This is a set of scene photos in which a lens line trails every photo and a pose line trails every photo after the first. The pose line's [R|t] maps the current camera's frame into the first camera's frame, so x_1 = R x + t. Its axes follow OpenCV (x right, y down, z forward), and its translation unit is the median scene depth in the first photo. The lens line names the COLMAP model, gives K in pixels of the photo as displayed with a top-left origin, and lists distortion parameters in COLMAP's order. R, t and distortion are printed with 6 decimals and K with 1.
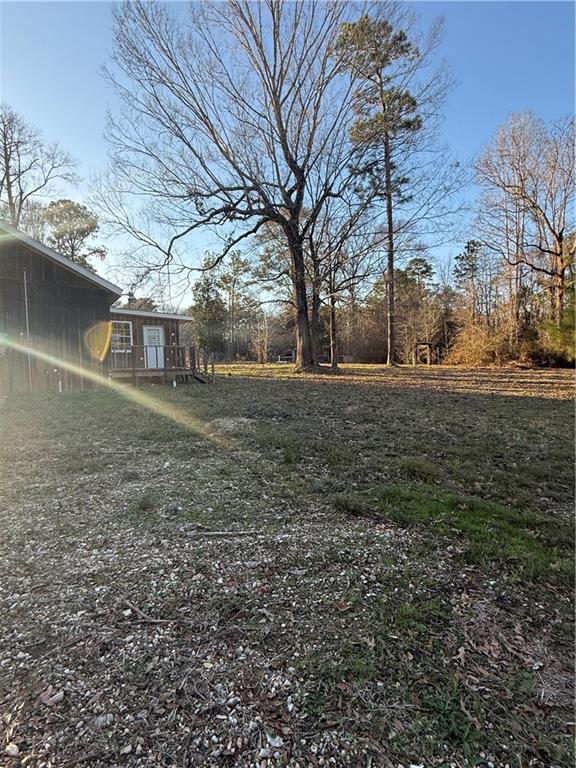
lens RADIAL K [[366.7, 0, 291.1], [0, 366.7, 382.6], [0, 0, 1]] dist [-0.002703, -0.000103]
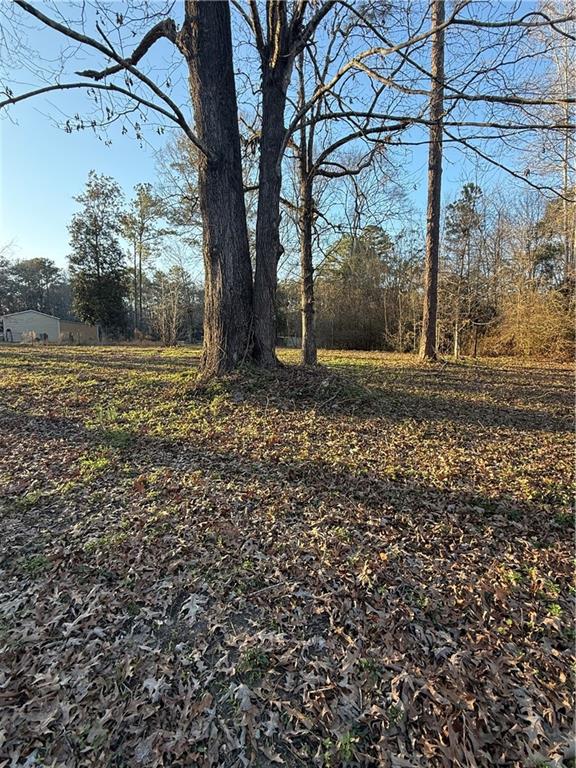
lens RADIAL K [[366.7, 0, 285.5], [0, 366.7, 382.7], [0, 0, 1]] dist [-0.002703, -0.000103]
pose [[0.987859, 0.006870, 0.155204, 0.015101], [-0.014780, 0.998646, 0.049869, -0.020271], [-0.154651, -0.051558, 0.986623, 0.312259]]
